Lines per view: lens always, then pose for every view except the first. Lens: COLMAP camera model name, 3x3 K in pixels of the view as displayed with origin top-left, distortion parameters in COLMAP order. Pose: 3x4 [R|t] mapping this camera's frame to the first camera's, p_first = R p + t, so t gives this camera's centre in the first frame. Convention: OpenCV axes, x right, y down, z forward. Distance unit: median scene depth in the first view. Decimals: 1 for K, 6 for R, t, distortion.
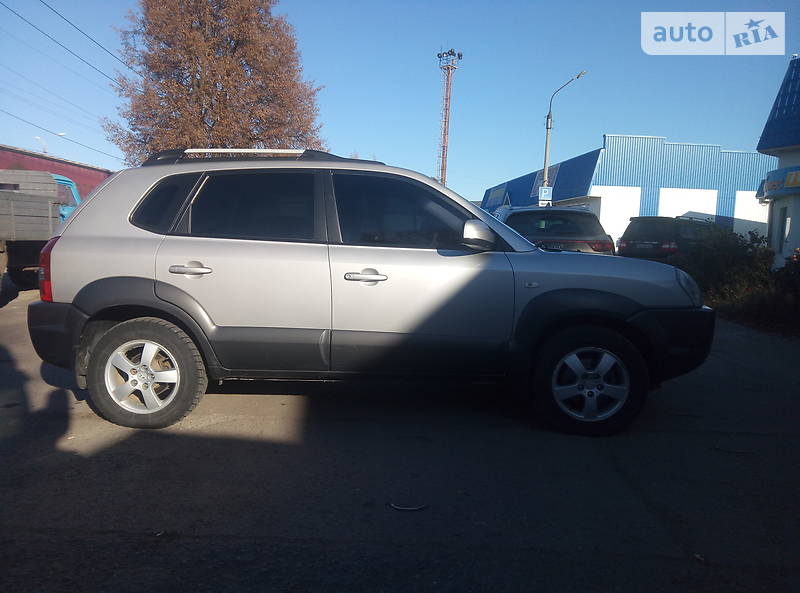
lens RADIAL K [[584.2, 0, 393.6], [0, 584.2, 296.9], [0, 0, 1]] dist [0.010548, -0.003732]
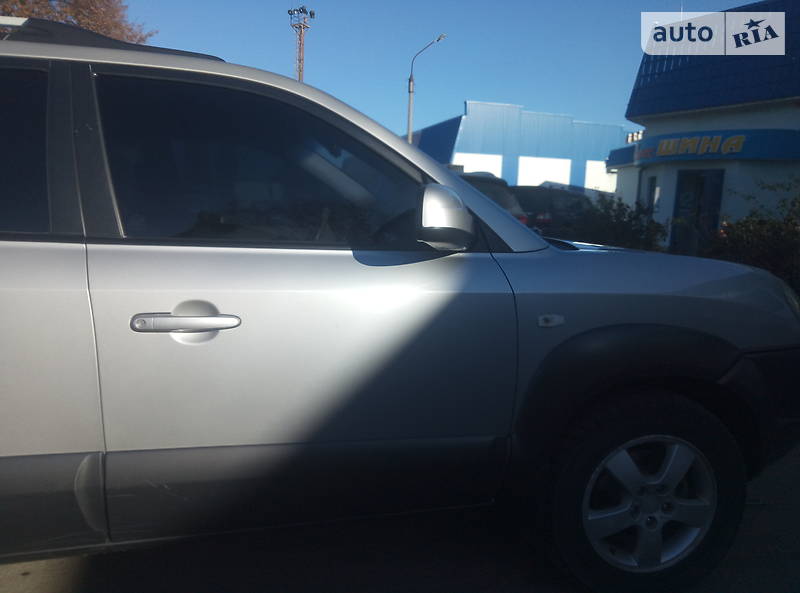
lens RADIAL K [[584.2, 0, 397.6], [0, 584.2, 298.6], [0, 0, 1]] dist [0.010548, -0.003732]
pose [[0.969712, -0.040948, 0.240796, -0.001236], [0.027527, 0.997888, 0.058841, -0.068793], [-0.242697, -0.050430, 0.968791, 0.544006]]
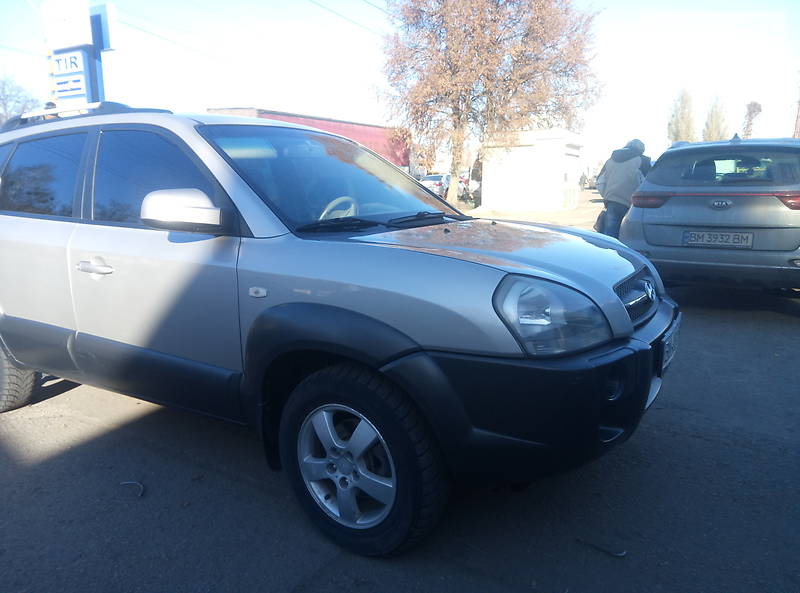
lens RADIAL K [[584.2, 0, 380.7], [0, 584.2, 305.1], [0, 0, 1]] dist [0.010548, -0.003732]
pose [[0.862248, 0.074511, -0.500975, 0.637644], [-0.023475, 0.993936, 0.107425, -0.074622], [0.505941, -0.080866, 0.858769, 0.511952]]
